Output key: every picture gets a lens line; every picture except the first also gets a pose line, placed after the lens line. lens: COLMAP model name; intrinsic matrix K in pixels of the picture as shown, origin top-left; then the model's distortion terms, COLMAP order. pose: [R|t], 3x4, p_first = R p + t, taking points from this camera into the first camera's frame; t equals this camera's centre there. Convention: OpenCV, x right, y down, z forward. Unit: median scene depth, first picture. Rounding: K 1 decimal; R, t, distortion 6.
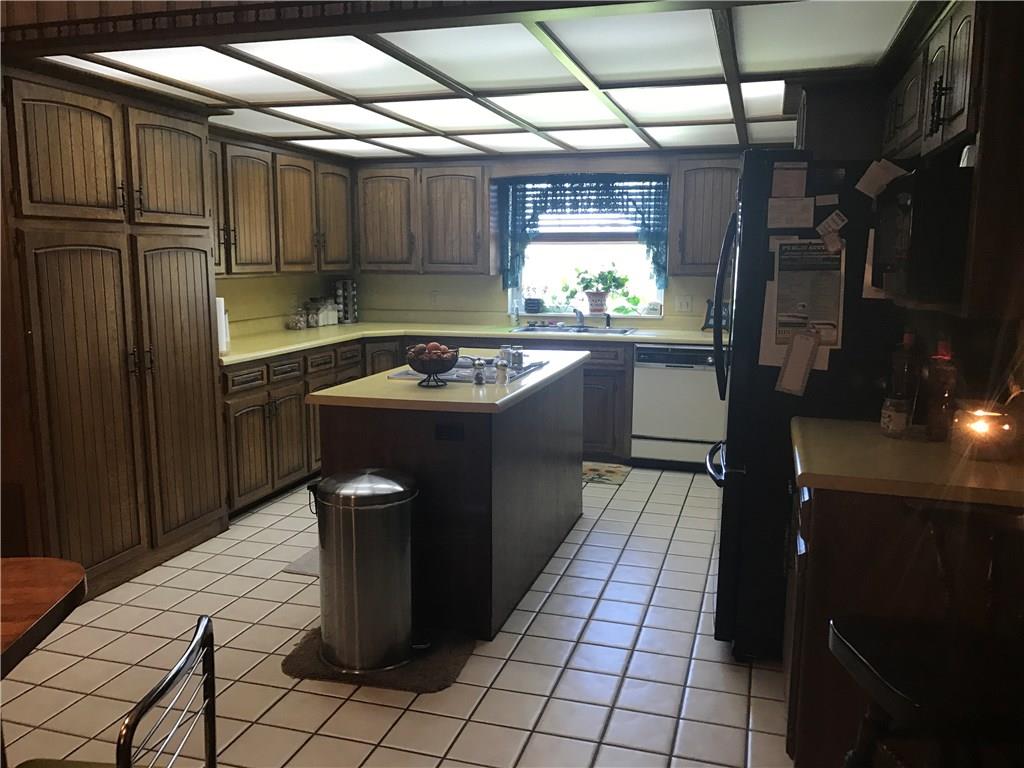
lens RADIAL K [[836.6, 0, 512.0], [0, 836.6, 384.0], [0, 0, 1]] dist [0.052964, -0.105978]
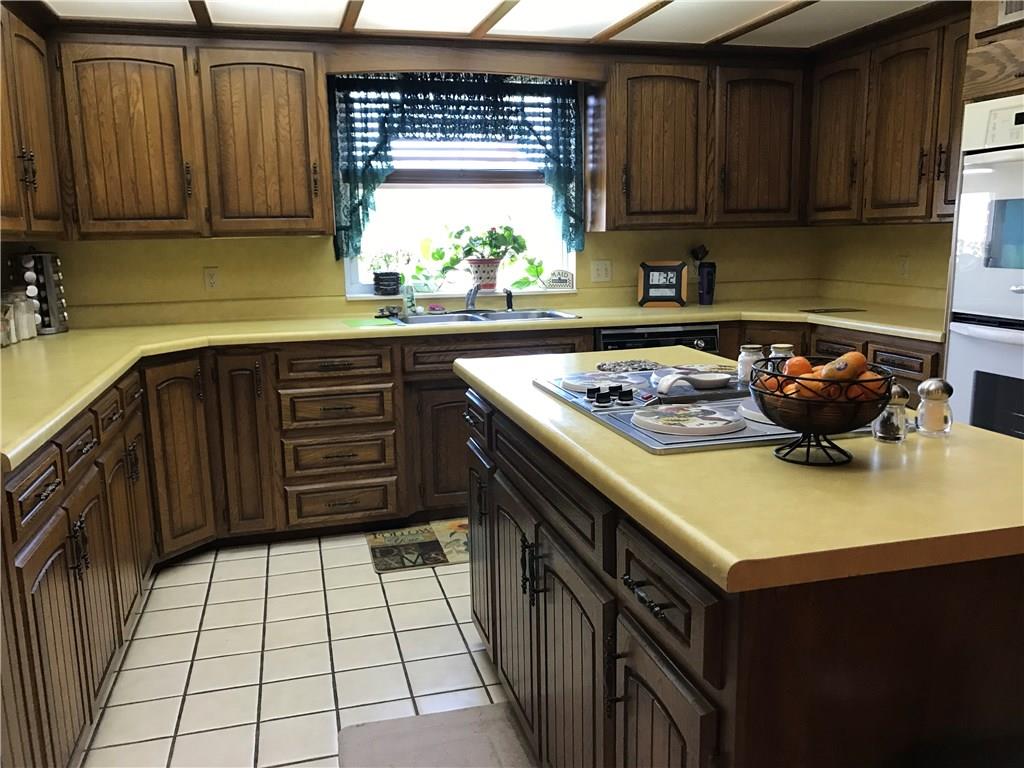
lens RADIAL K [[836.6, 0, 512.0], [0, 836.6, 384.0], [0, 0, 1]] dist [0.052964, -0.105978]
pose [[0.851897, -0.108459, 0.512355, -0.240019], [0.098934, 0.994034, 0.045926, -0.038074], [-0.514280, 0.011565, 0.857545, 0.408366]]
